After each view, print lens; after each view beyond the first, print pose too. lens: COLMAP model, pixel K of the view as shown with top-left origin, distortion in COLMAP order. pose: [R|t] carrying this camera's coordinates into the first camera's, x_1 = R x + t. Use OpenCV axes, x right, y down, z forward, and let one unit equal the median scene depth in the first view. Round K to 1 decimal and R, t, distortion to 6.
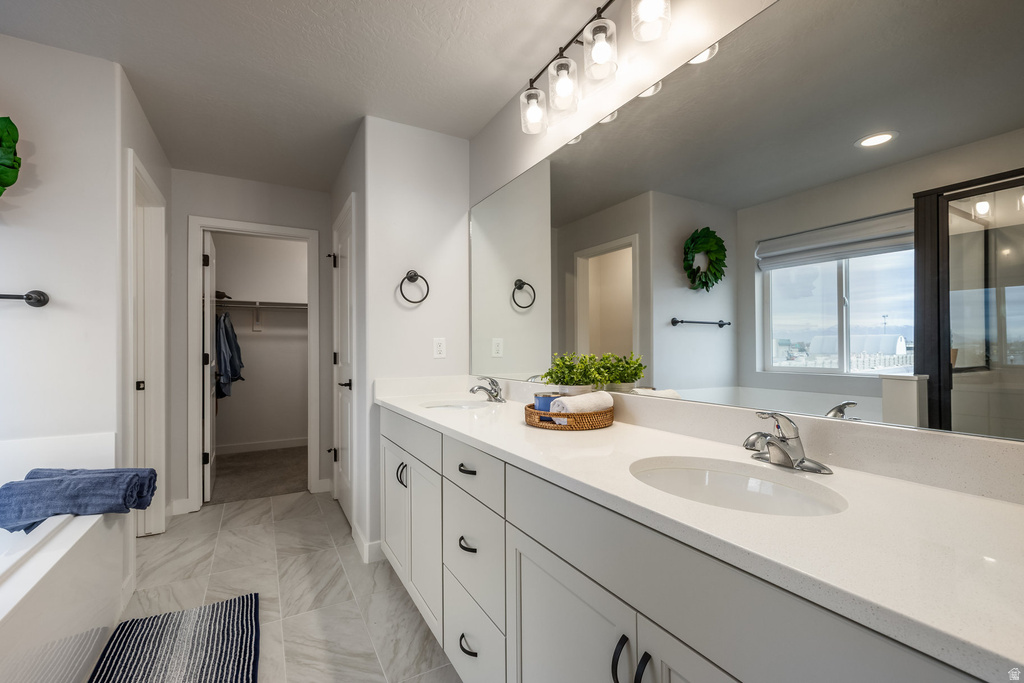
lens RADIAL K [[433.1, 0, 492.0], [0, 433.1, 342.1], [0, 0, 1]] dist [0.006873, 0.000108]
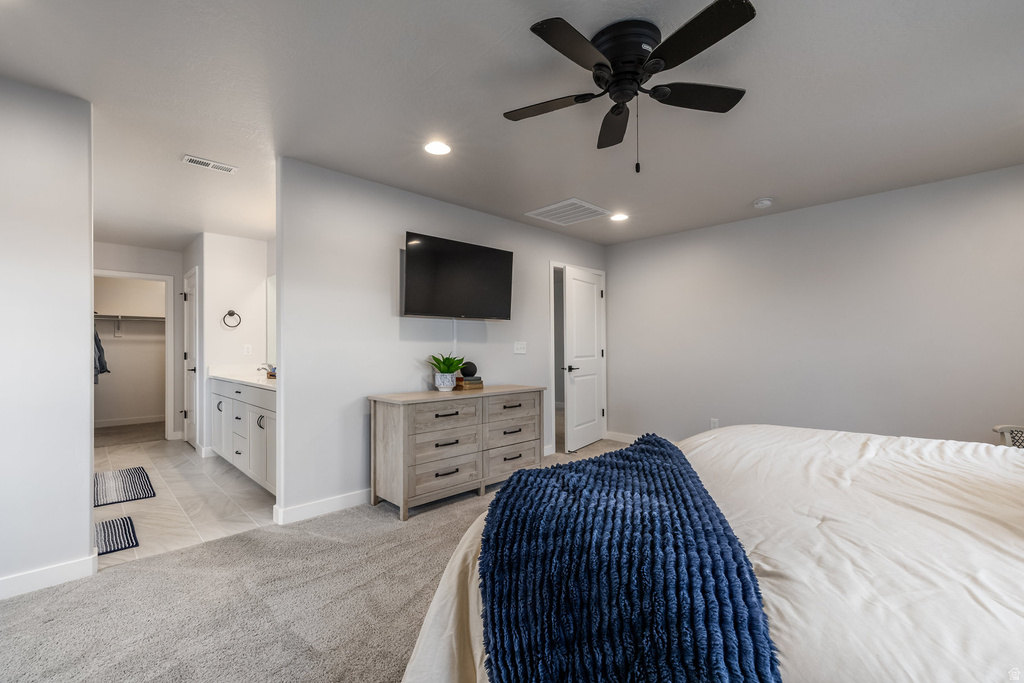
lens RADIAL K [[433.1, 0, 504.1], [0, 433.1, 348.2], [0, 0, 1]] dist [0.006873, 0.000108]
pose [[0.961082, 0.003832, 0.276237, 0.448756], [-0.006659, 0.999935, 0.009294, -0.020756], [-0.276184, -0.010772, 0.961045, -1.199243]]
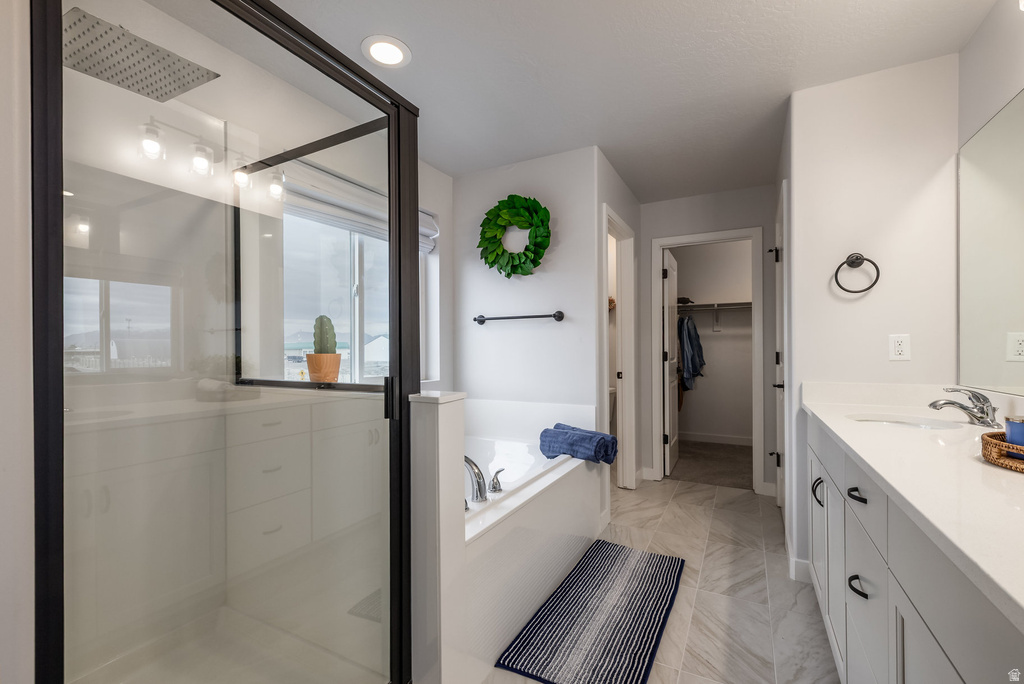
lens RADIAL K [[433.1, 0, 519.0], [0, 433.1, 350.3], [0, 0, 1]] dist [0.006873, 0.000108]
pose [[0.553385, 0.005779, -0.832905, 0.150382], [0.011830, 0.999821, 0.014797, -0.000835], [0.832841, -0.018041, 0.553218, 0.006820]]
